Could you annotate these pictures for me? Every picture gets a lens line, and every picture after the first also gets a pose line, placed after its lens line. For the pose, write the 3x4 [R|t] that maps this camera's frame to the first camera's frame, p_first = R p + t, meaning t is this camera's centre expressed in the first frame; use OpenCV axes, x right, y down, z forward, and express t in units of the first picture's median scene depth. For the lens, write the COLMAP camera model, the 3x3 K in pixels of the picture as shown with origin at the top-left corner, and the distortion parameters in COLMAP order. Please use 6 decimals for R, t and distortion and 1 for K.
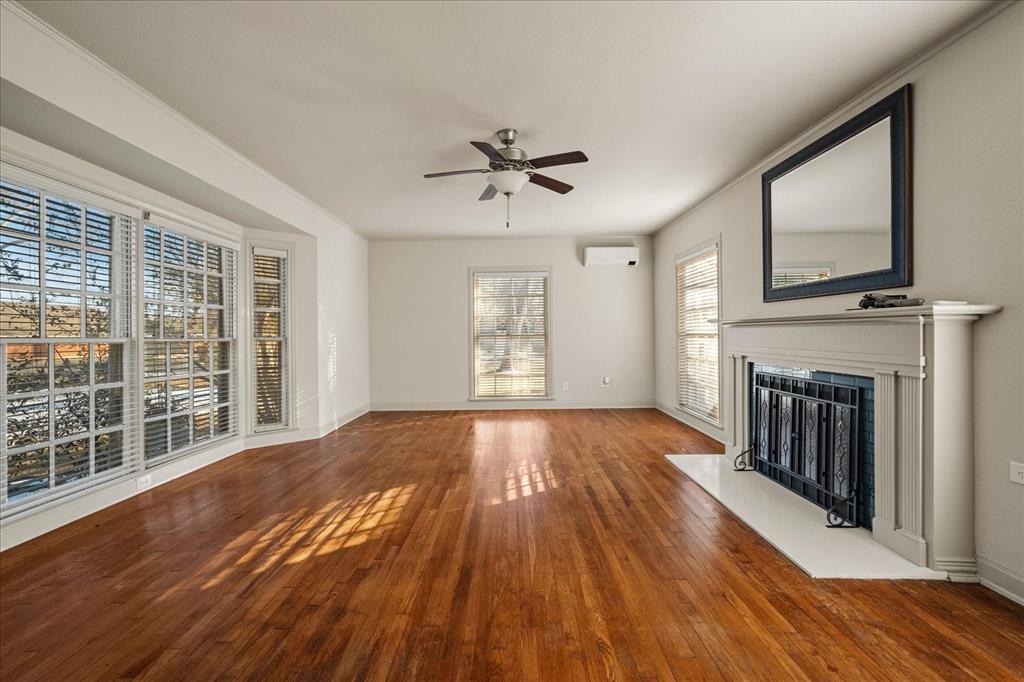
lens RADIAL K [[450.4, 0, 515.4], [0, 450.4, 340.4], [0, 0, 1]] dist [0.003049, -0.000149]
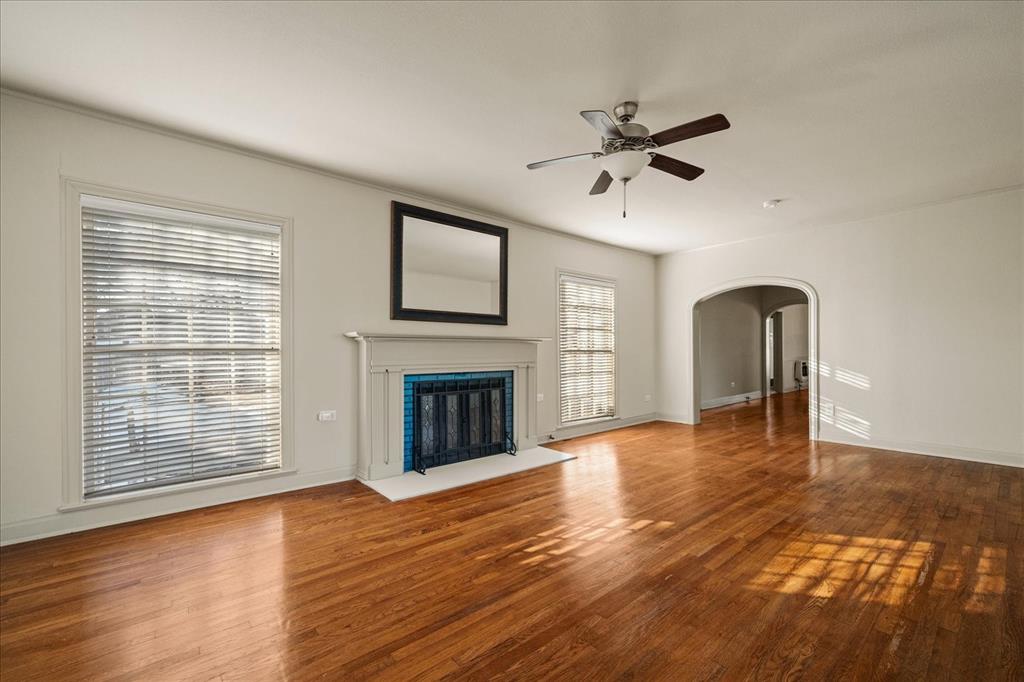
lens RADIAL K [[450.4, 0, 515.4], [0, 450.4, 340.4], [0, 0, 1]] dist [0.003049, -0.000149]
pose [[-0.663141, 0.033076, 0.747763, -0.575907], [0.024707, 0.999446, -0.022298, -0.003402], [-0.748087, 0.003689, -0.663591, 1.937245]]
